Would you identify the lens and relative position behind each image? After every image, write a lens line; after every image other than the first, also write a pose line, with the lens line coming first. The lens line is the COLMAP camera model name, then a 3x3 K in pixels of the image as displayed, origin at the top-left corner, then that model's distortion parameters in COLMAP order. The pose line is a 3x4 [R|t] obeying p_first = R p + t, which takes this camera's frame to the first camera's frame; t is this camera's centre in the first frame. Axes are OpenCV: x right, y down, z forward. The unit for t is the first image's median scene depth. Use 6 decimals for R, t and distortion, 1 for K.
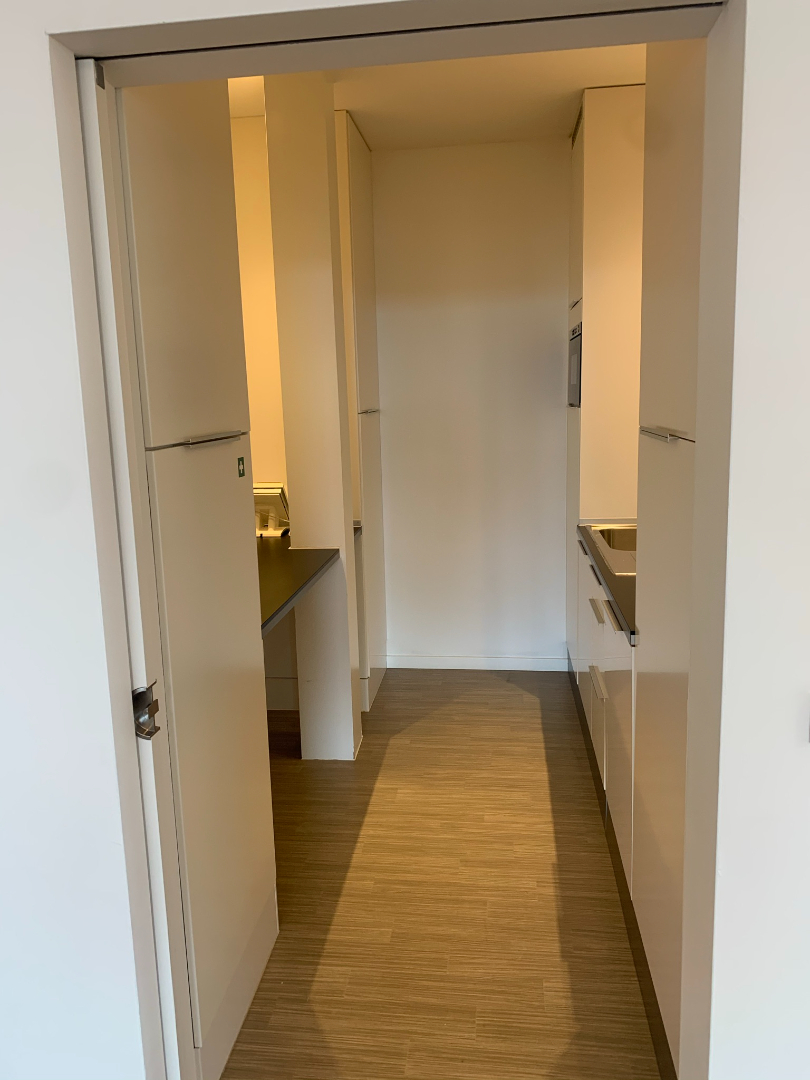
lens RADIAL K [[815.1, 0, 405.8], [0, 815.1, 538.2], [0, 0, 1]] dist [0.020432, -0.016782]
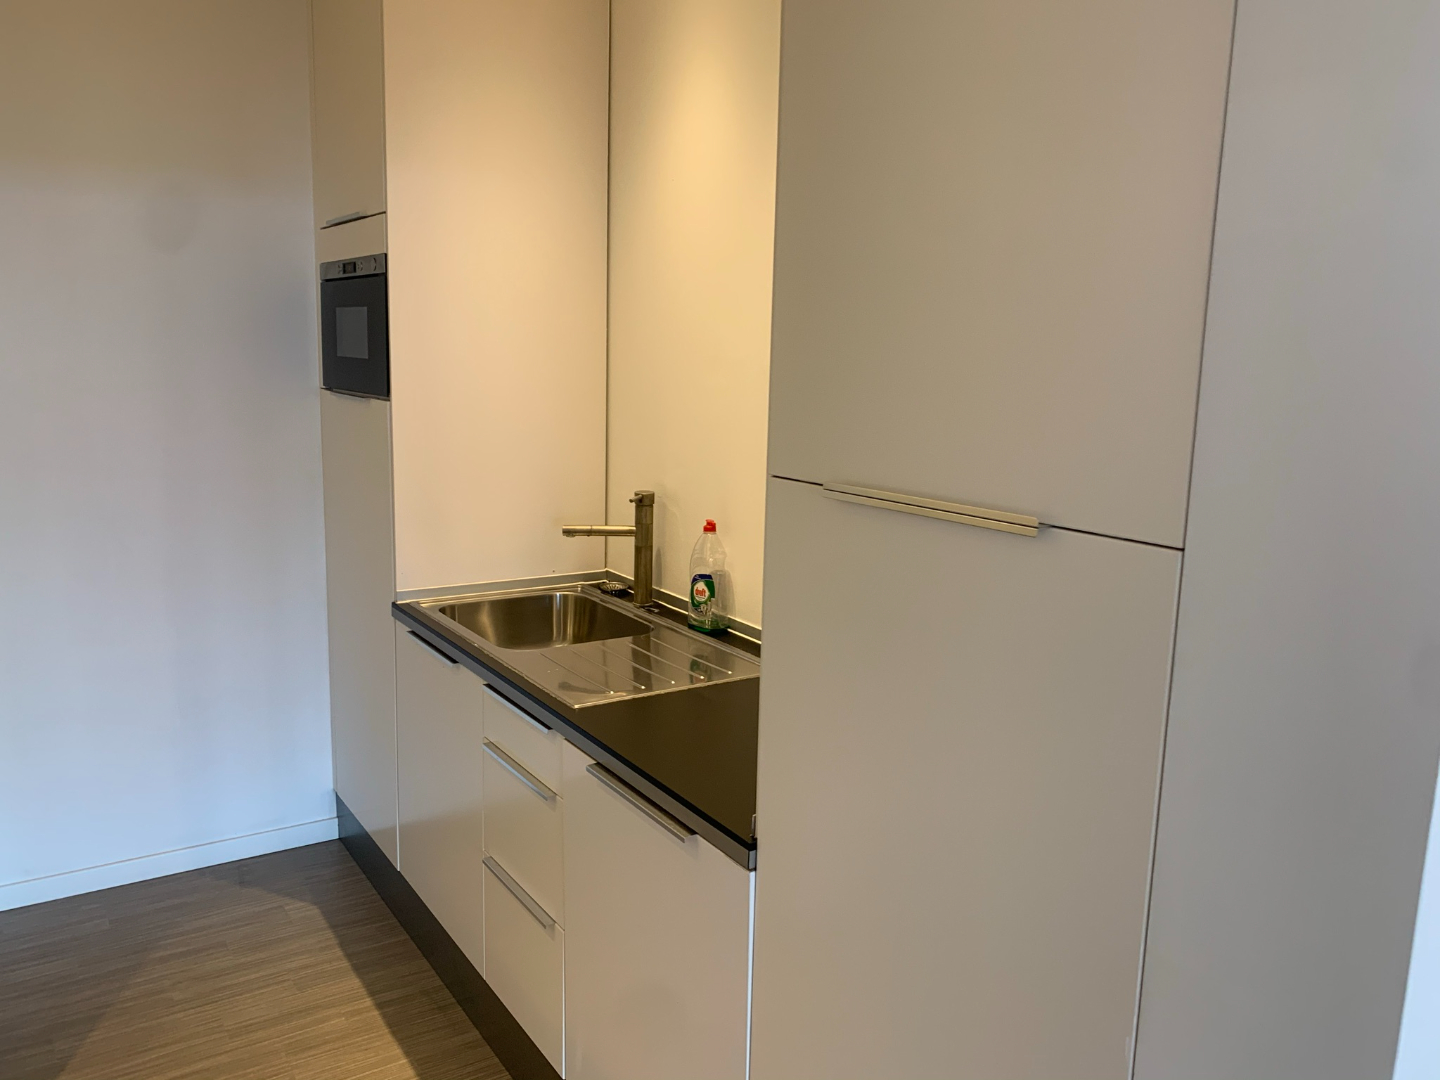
lens RADIAL K [[1086.8, 0, 716.1], [0, 1086.8, 547.6], [0, 0, 1]] dist [0.020432, -0.016782]
pose [[0.754081, -0.057989, 0.654216, -0.115116], [0.060972, 0.997974, 0.018180, -0.051671], [-0.653945, 0.026179, 0.756089, 0.253406]]
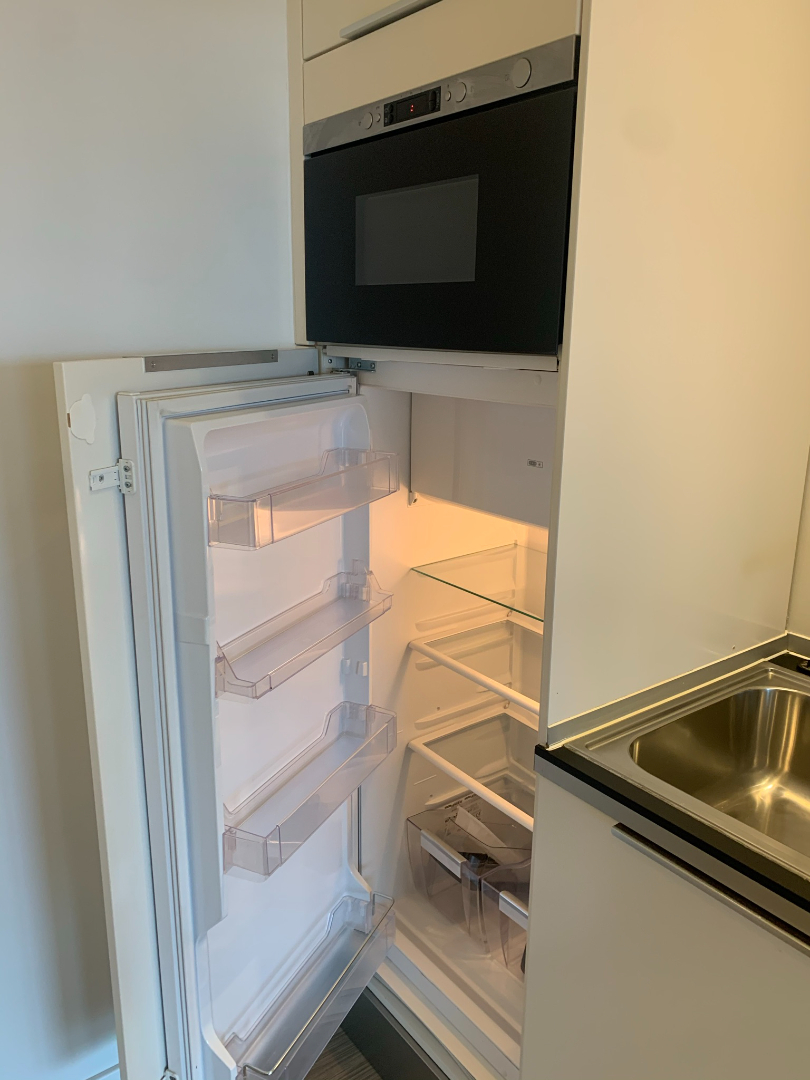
lens RADIAL K [[815.1, 0, 405.2], [0, 815.1, 533.8], [0, 0, 1]] dist [0.020432, -0.016782]
pose [[0.725647, -0.154054, 0.670600, -0.021750], [0.099951, 0.987876, 0.118786, -0.132007], [-0.680769, -0.019169, 0.732247, 0.777895]]
